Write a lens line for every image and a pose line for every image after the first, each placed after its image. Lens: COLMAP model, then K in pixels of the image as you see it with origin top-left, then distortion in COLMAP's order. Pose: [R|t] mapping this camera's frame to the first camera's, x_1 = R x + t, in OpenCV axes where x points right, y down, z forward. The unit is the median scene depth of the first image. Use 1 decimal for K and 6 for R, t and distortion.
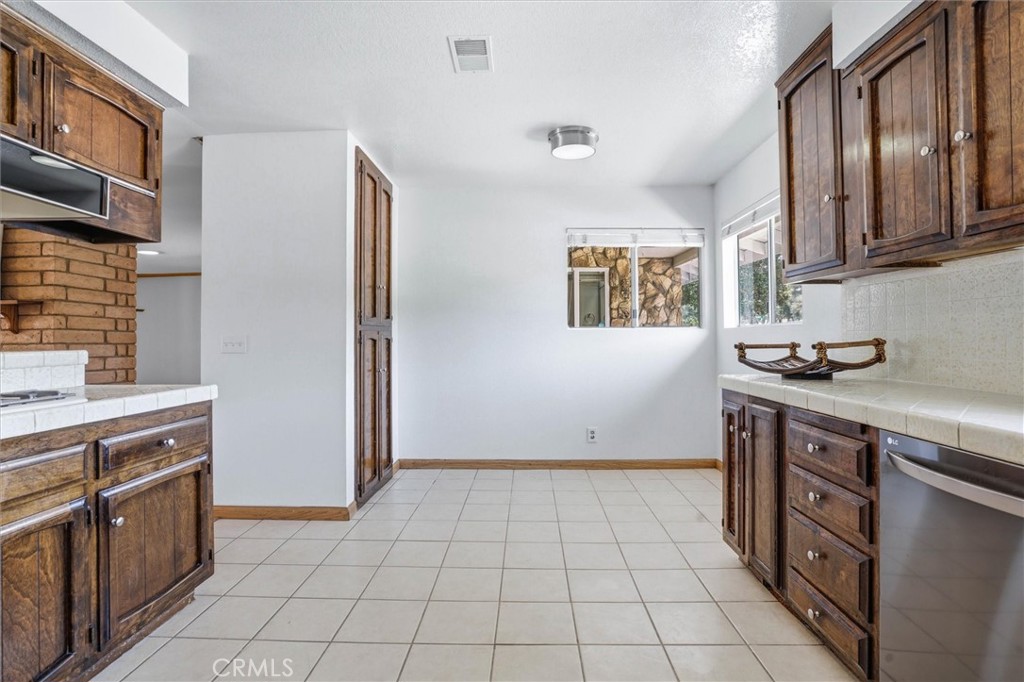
lens RADIAL K [[493.6, 0, 510.6], [0, 493.6, 334.8], [0, 0, 1]] dist [-0.065133, 0.000759]
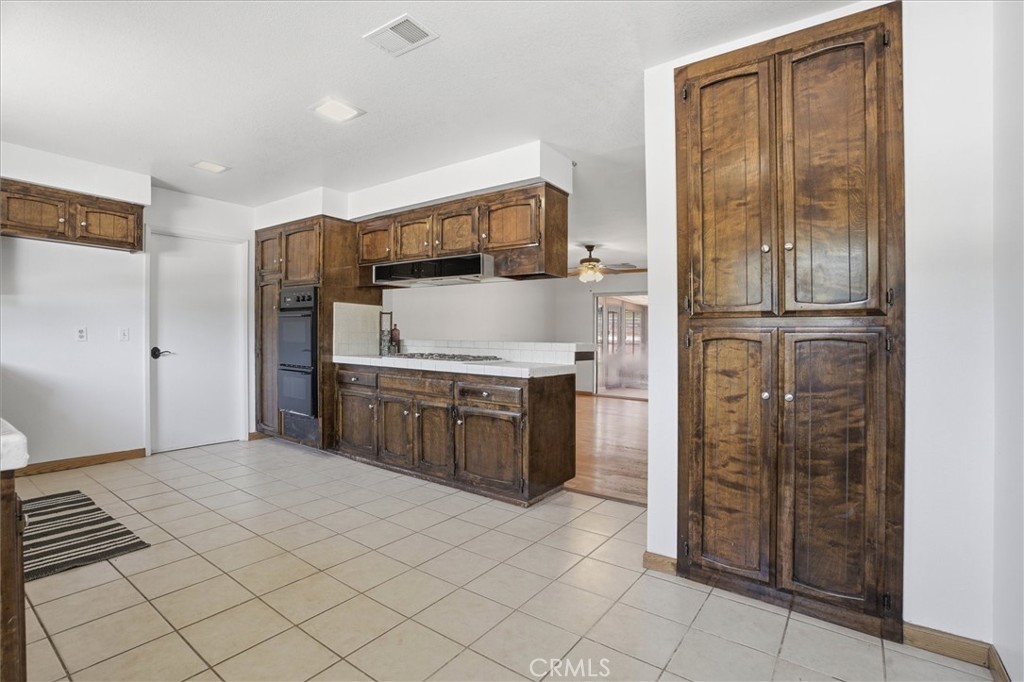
lens RADIAL K [[493.6, 0, 510.6], [0, 493.6, 334.8], [0, 0, 1]] dist [-0.065133, 0.000759]
pose [[-0.580312, 0.001257, -0.814394, 0.703598], [0.005746, 0.999980, -0.002552, 0.011407], [0.814374, -0.006161, -0.580307, 2.095038]]
